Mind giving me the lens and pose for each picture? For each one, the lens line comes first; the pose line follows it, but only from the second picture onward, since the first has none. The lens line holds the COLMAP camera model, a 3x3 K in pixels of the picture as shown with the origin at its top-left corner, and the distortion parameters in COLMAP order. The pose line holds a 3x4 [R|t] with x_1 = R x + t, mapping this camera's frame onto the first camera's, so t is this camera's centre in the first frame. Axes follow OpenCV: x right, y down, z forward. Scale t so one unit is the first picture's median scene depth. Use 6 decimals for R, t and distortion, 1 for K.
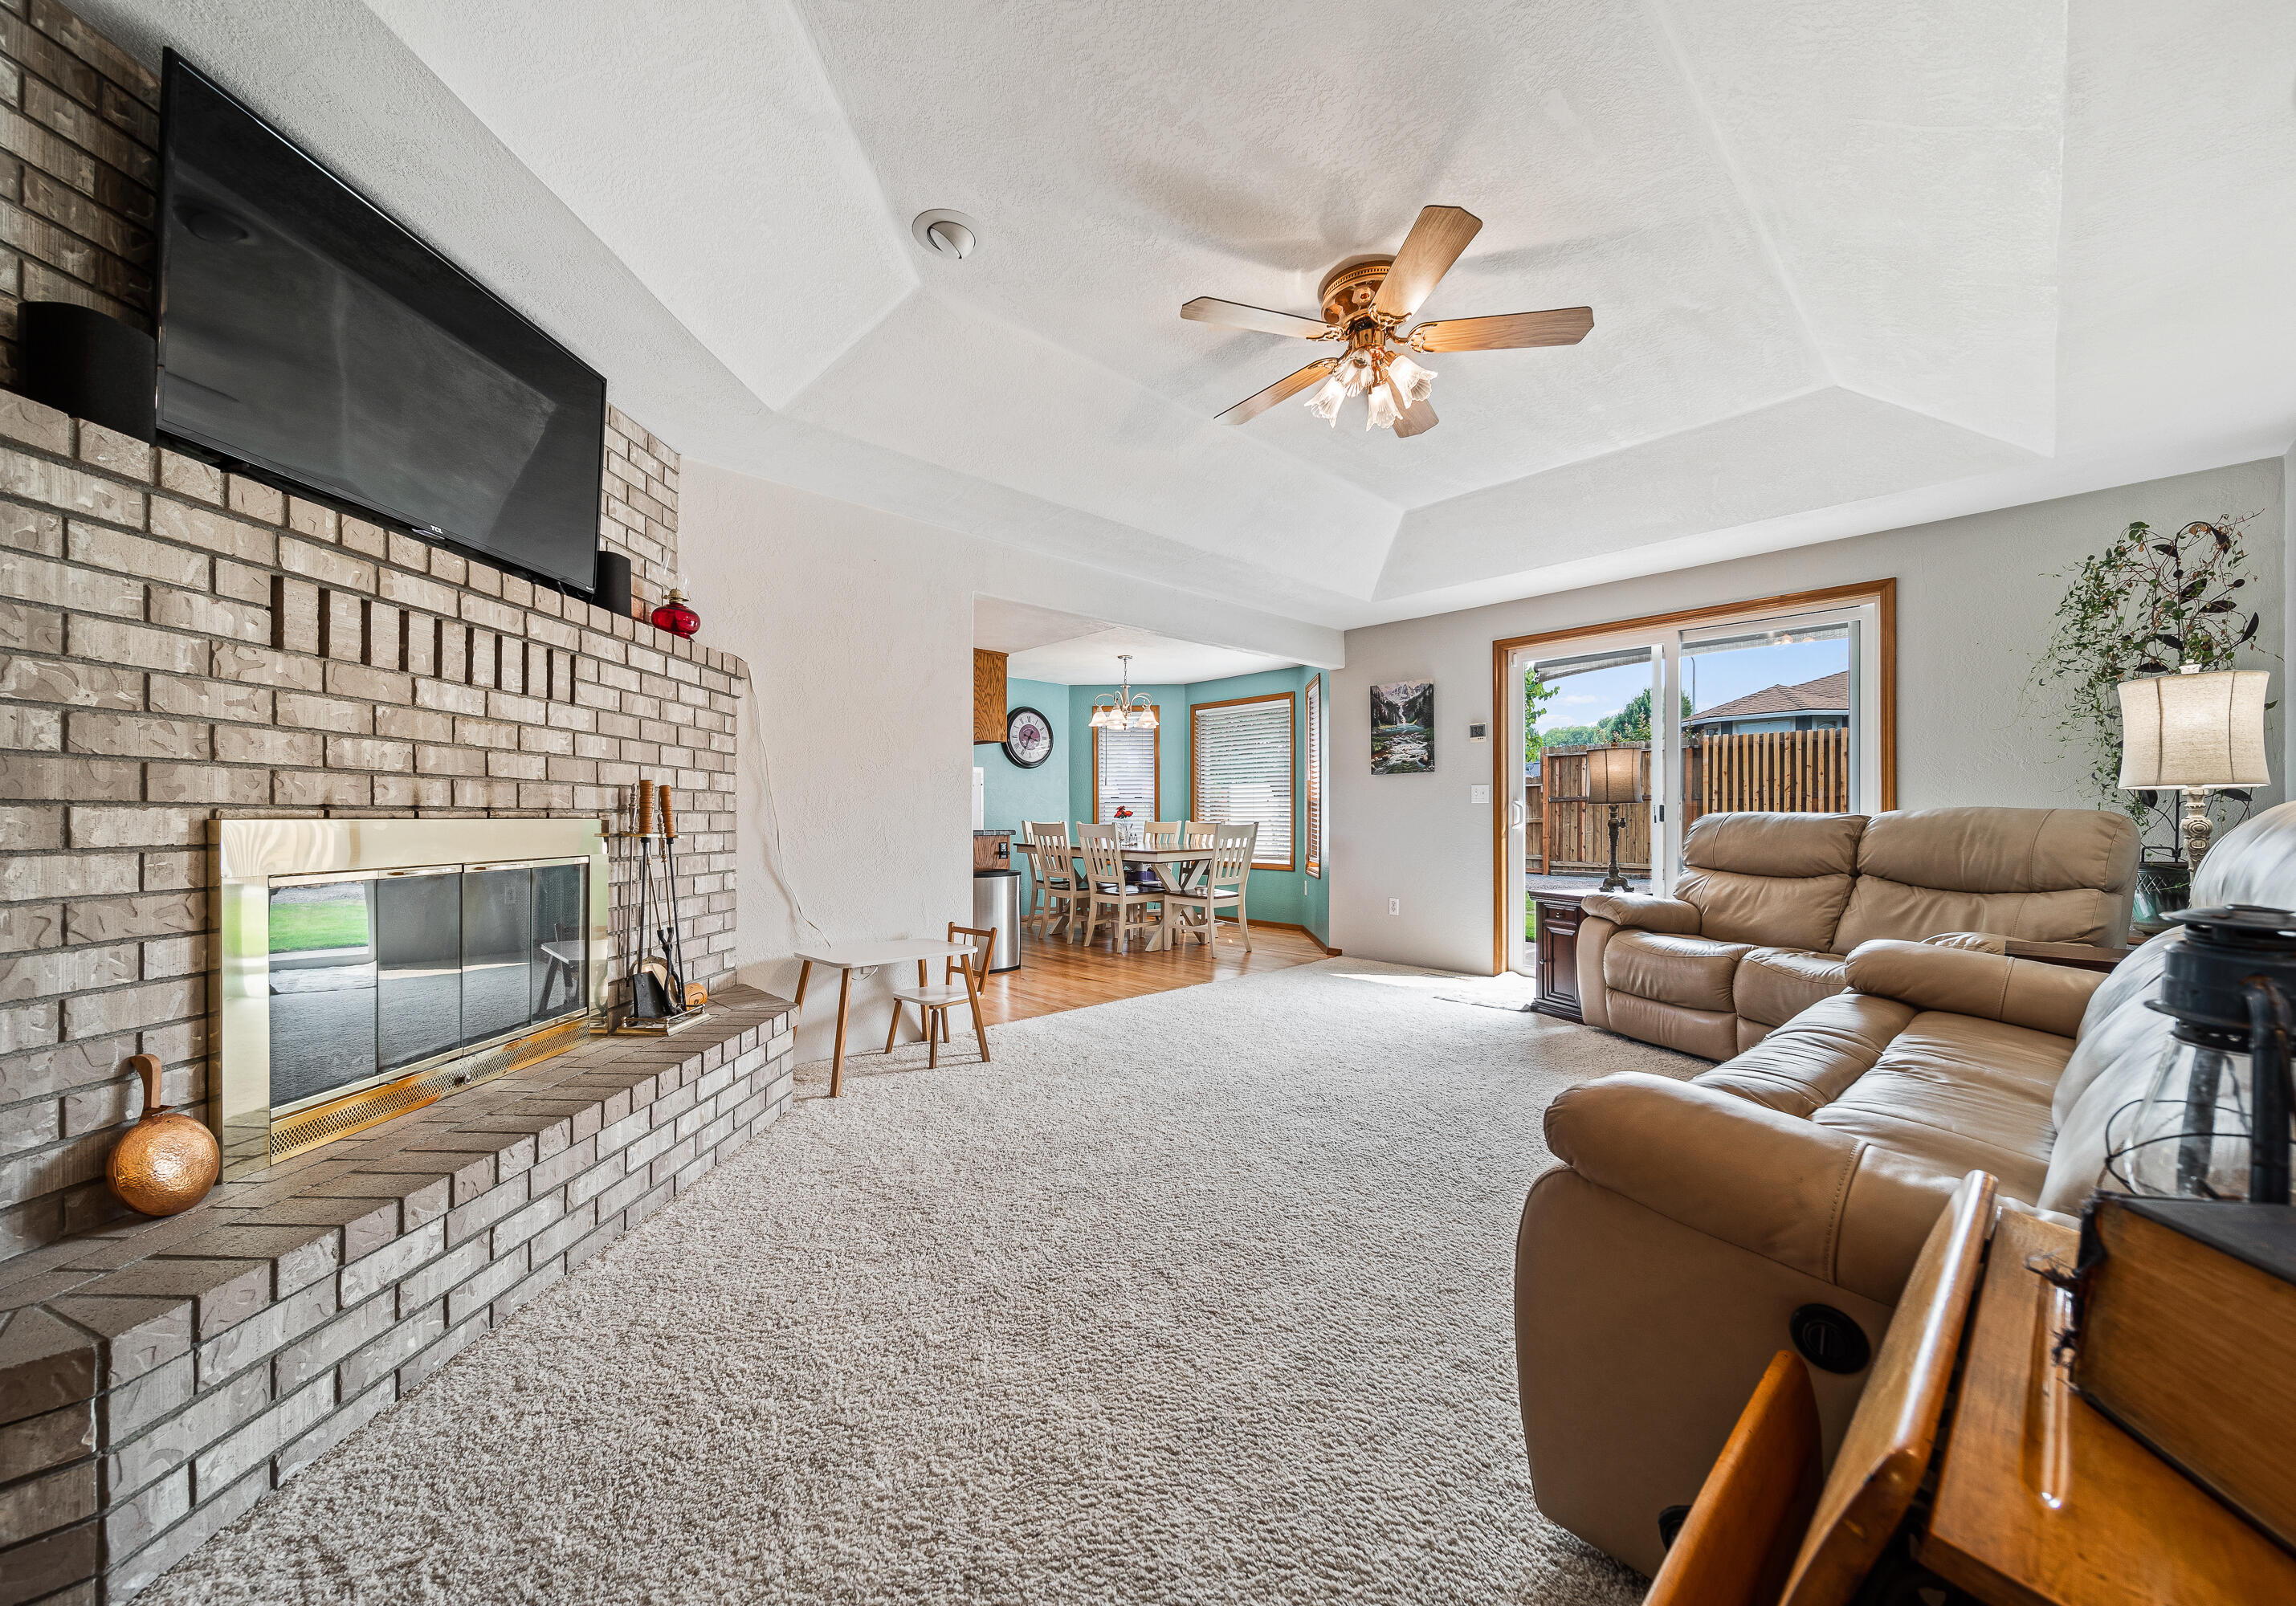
lens RADIAL K [[850.3, 0, 1145.6], [0, 850.3, 817.0], [0, 0, 1]] dist [-0.000432, -0.000148]
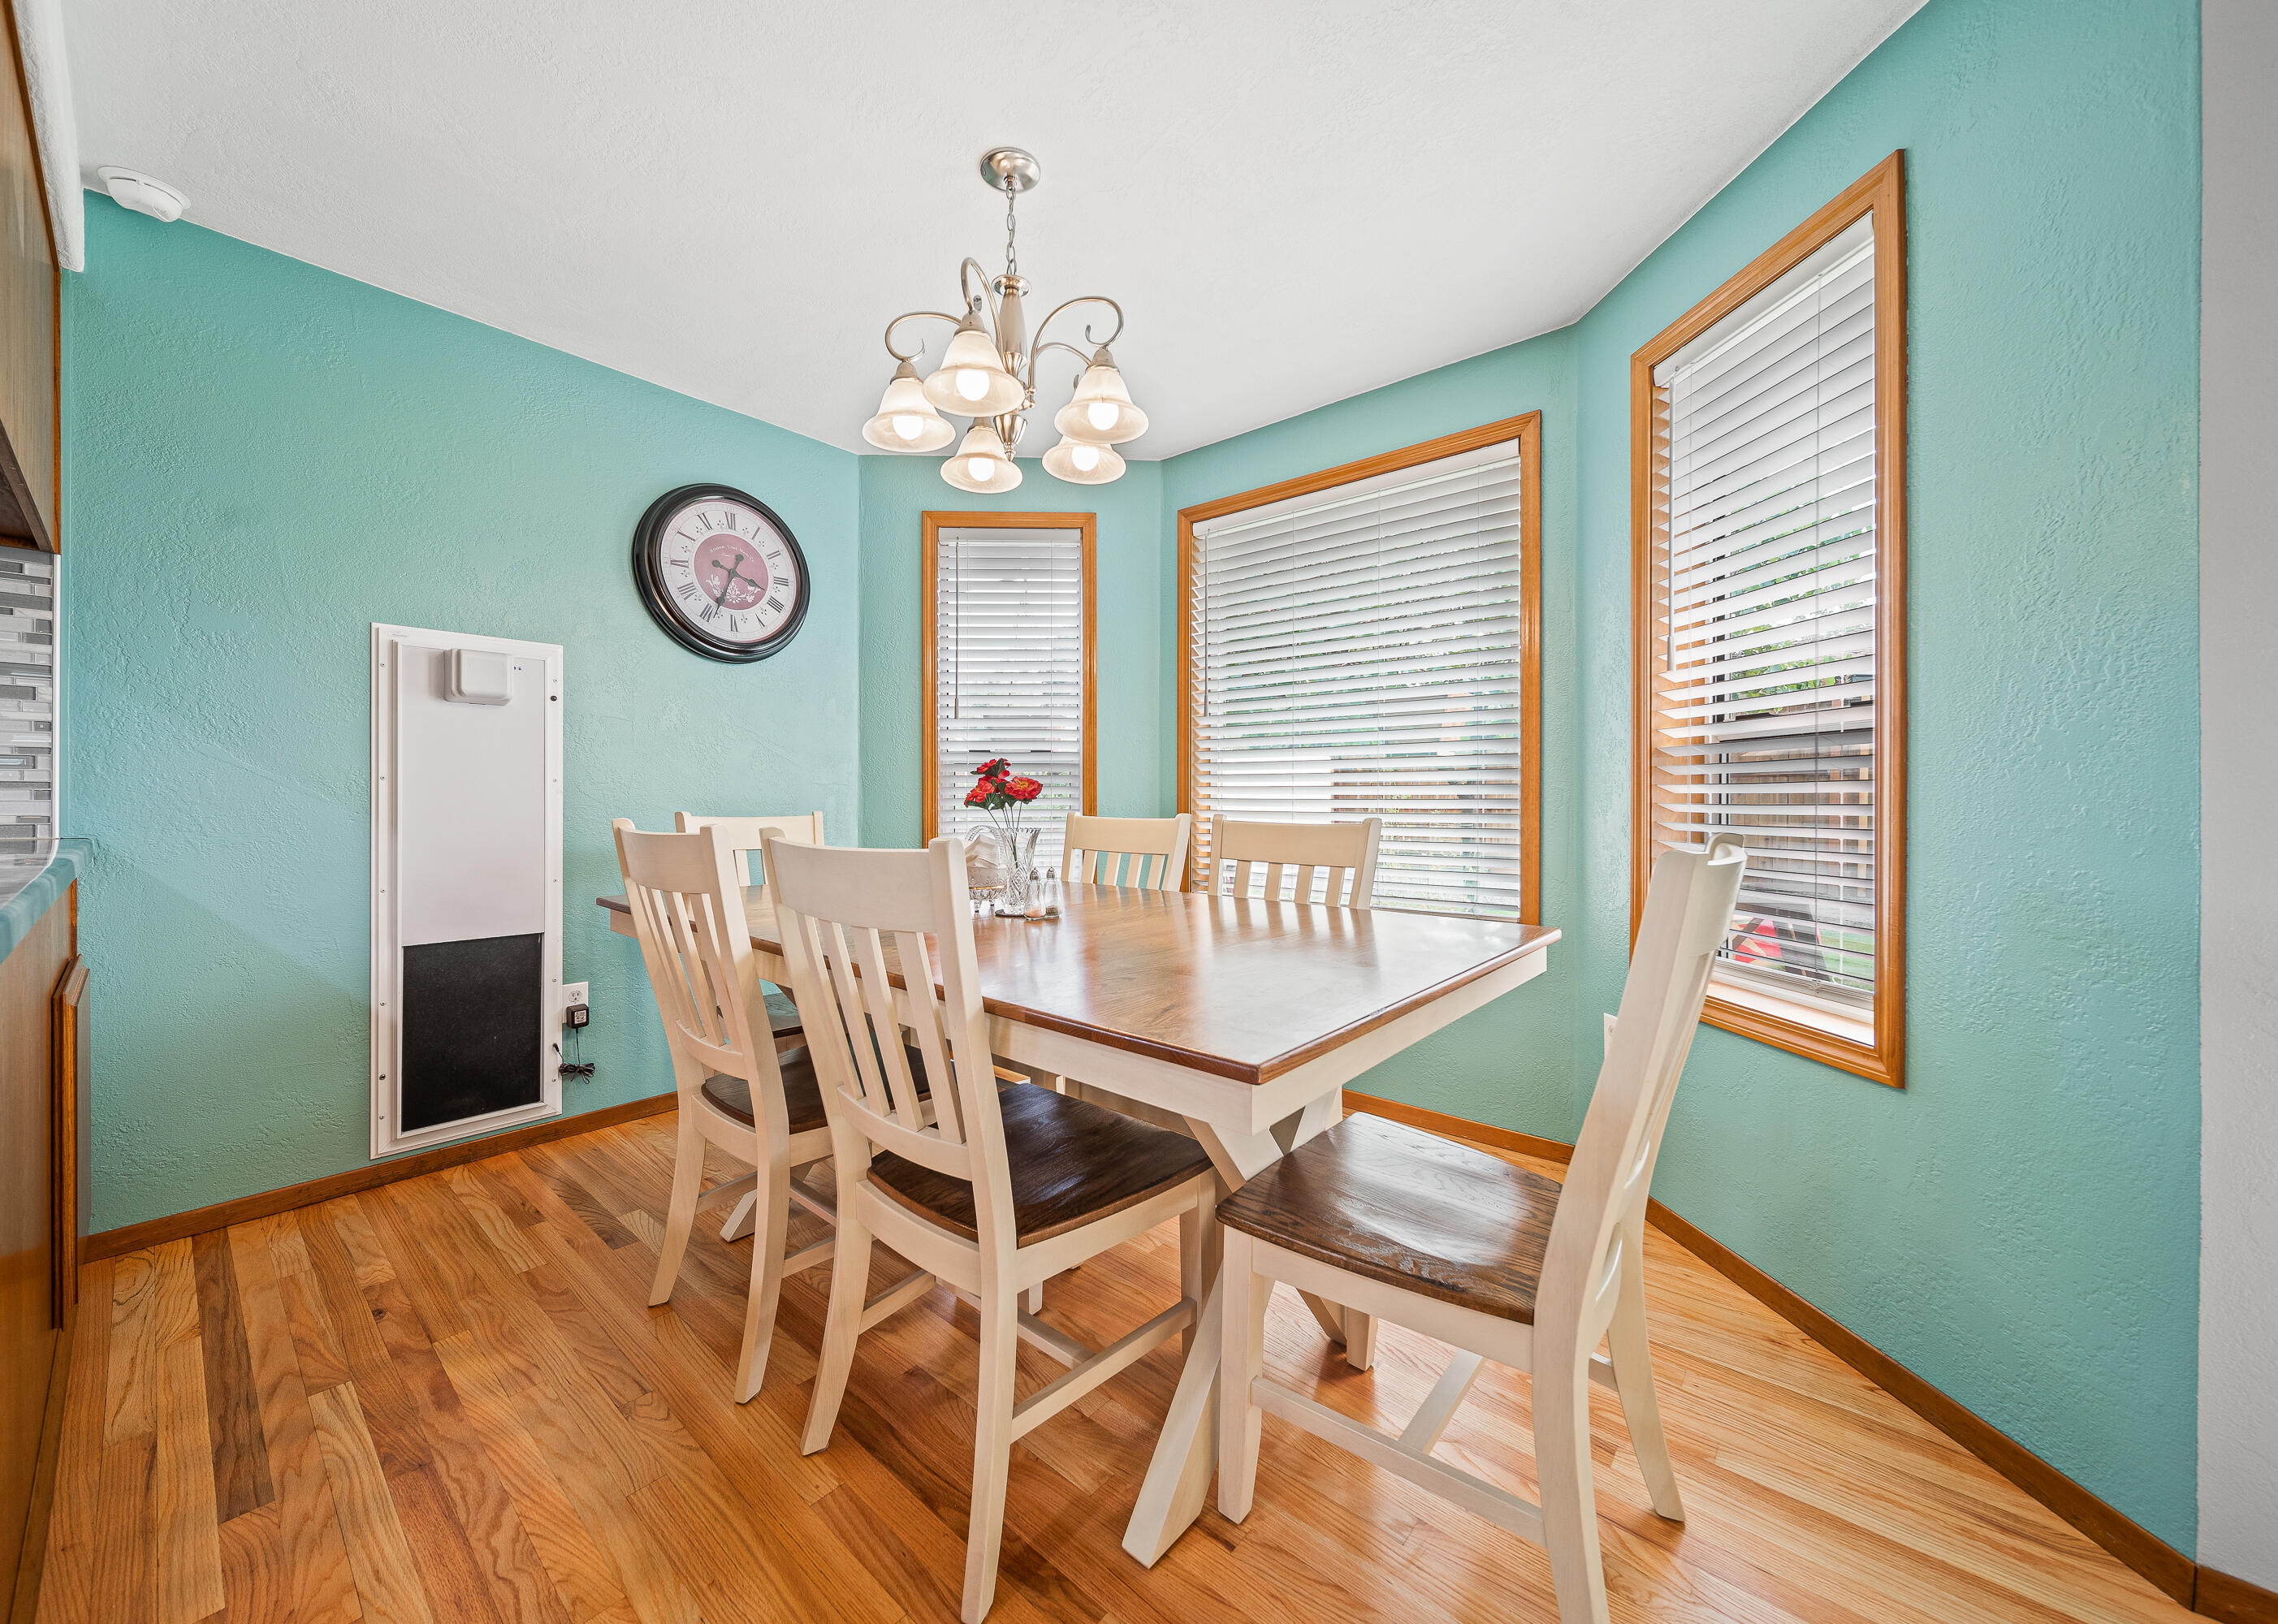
lens RADIAL K [[843.9, 0, 1140.1], [0, 843.9, 811.8], [0, 0, 1]] dist [-0.000657, -0.000057]
pose [[0.991695, -0.000185, 0.128612, -0.021058], [-0.002120, 0.999839, 0.017791, -0.002263], [-0.128595, -0.017916, 0.991535, 0.932615]]
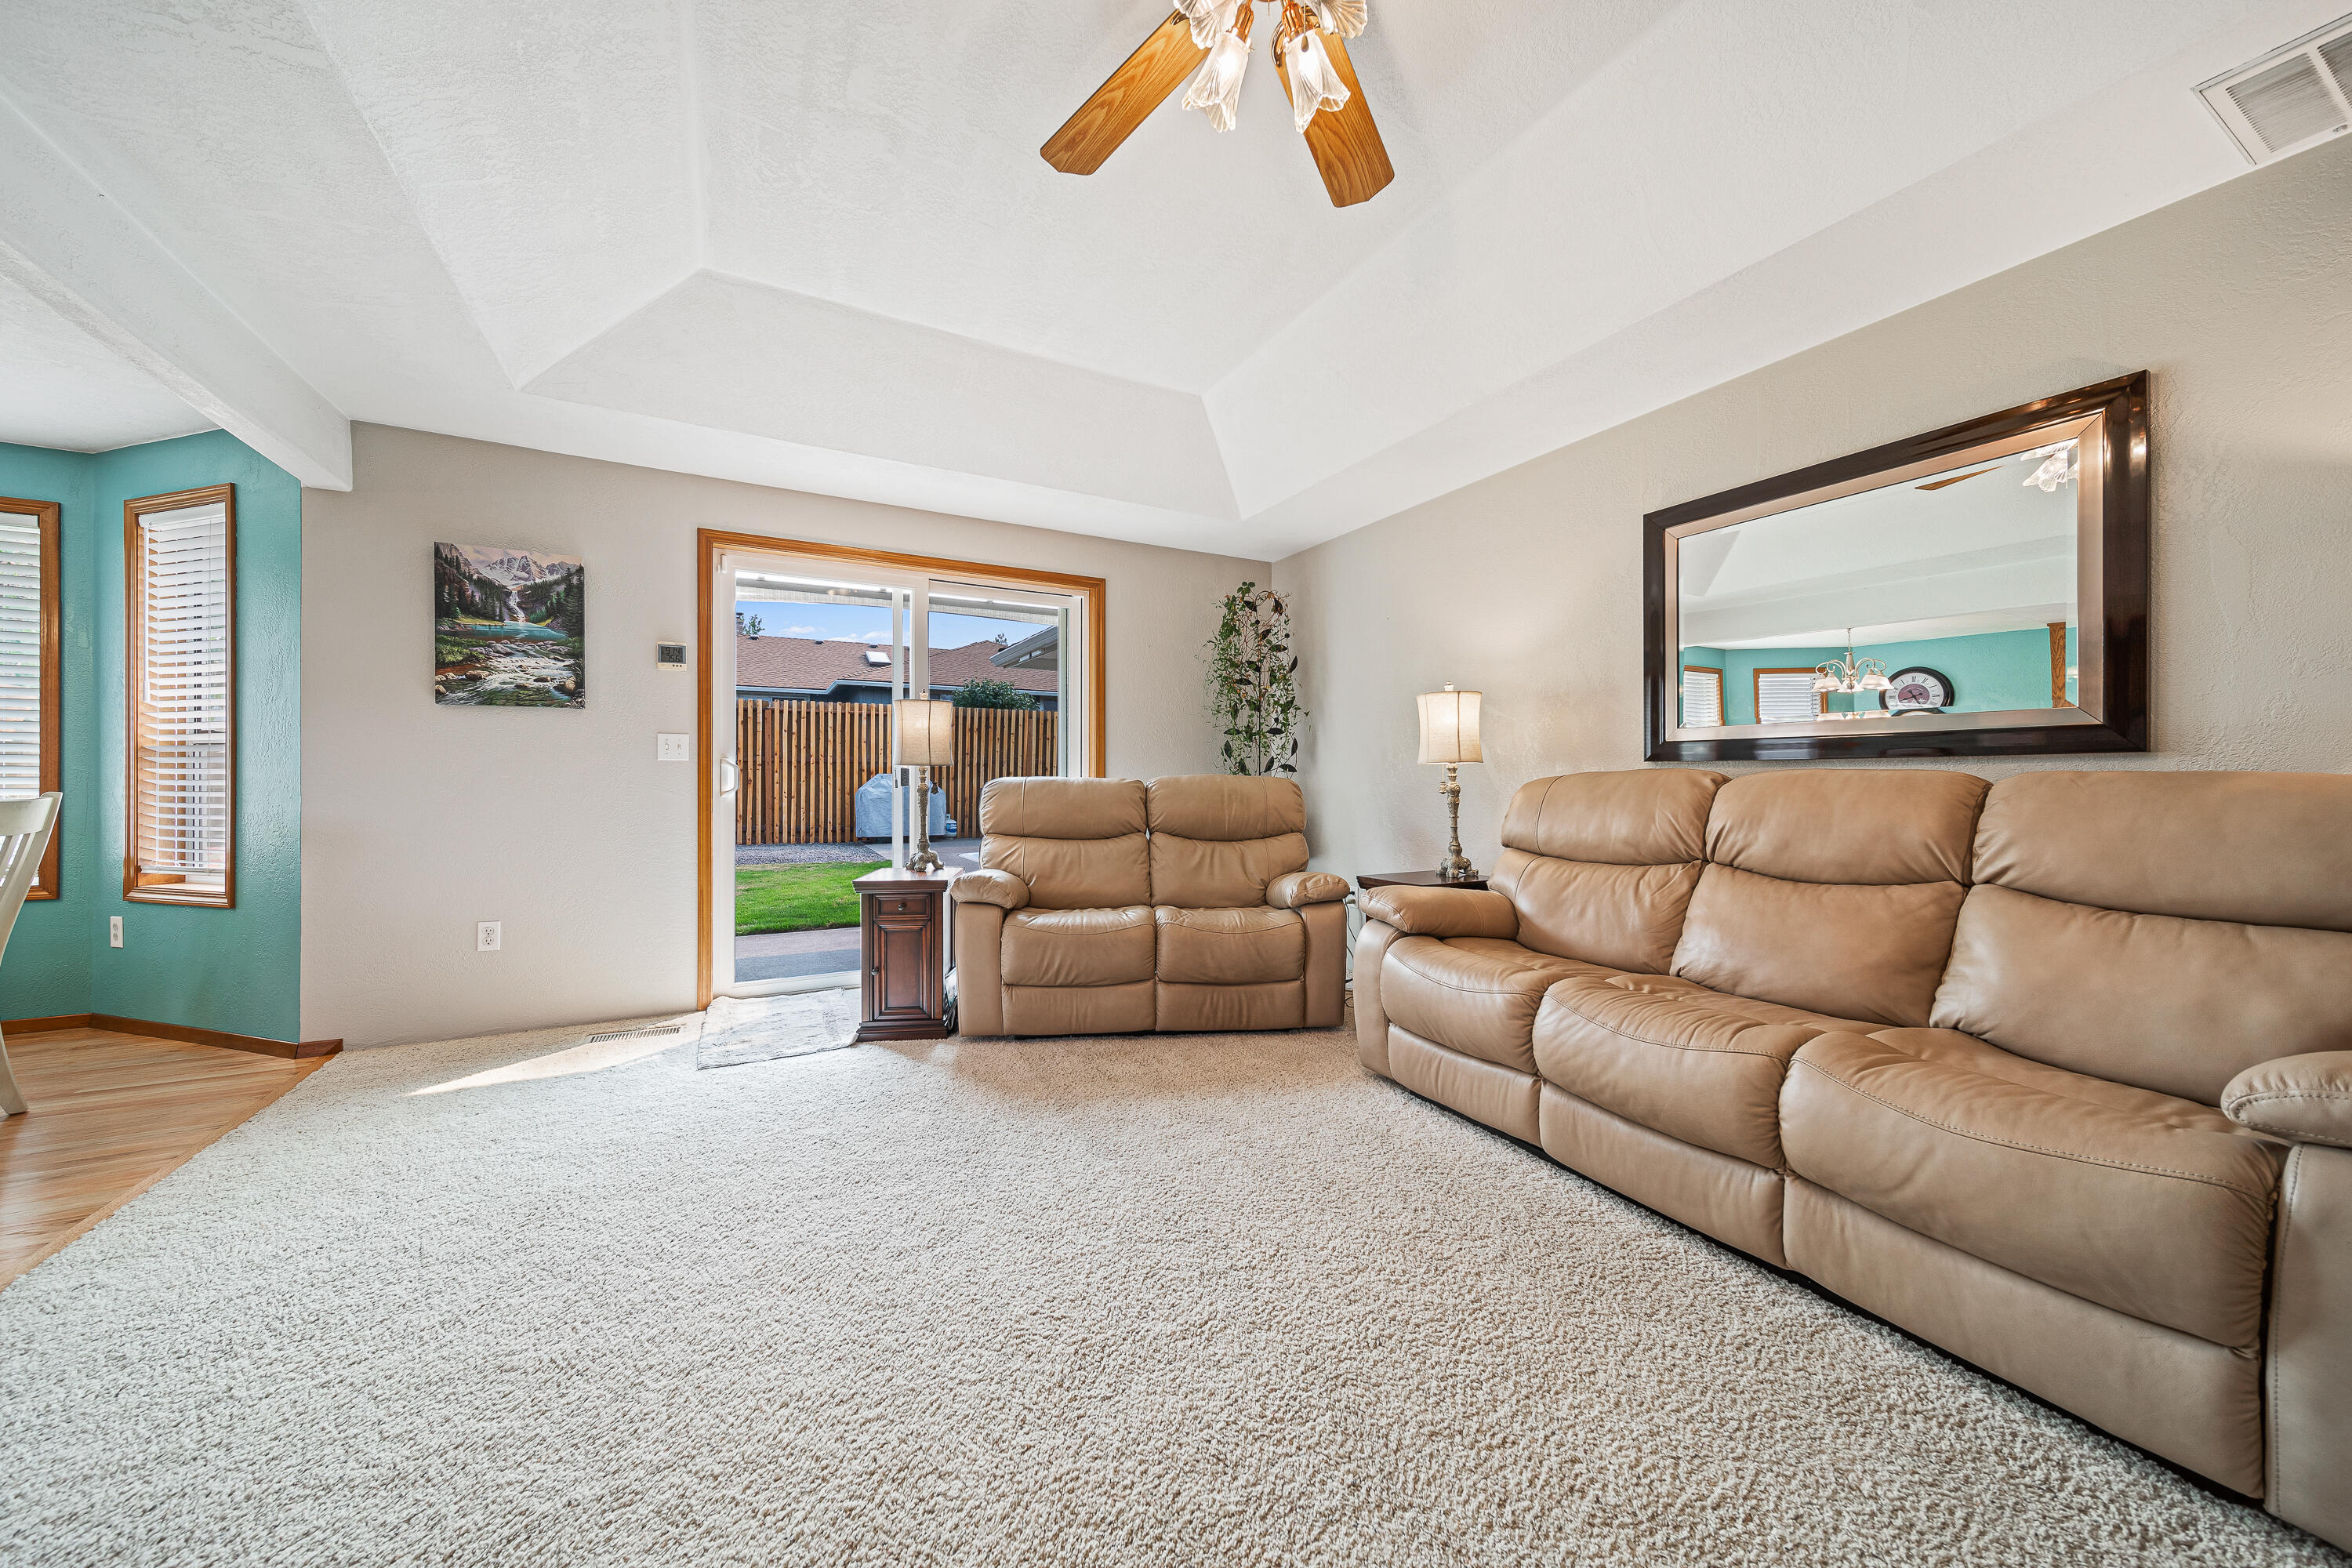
lens RADIAL K [[834.7, 0, 1180.5], [0, 834.7, 777.6], [0, 0, 1]] dist [-0.001447, -0.000287]
pose [[0.243656, 0.004207, 0.969853, -0.143839], [-0.002672, 0.999990, -0.003666, -0.001399], [-0.969858, -0.001698, 0.243664, 0.415693]]
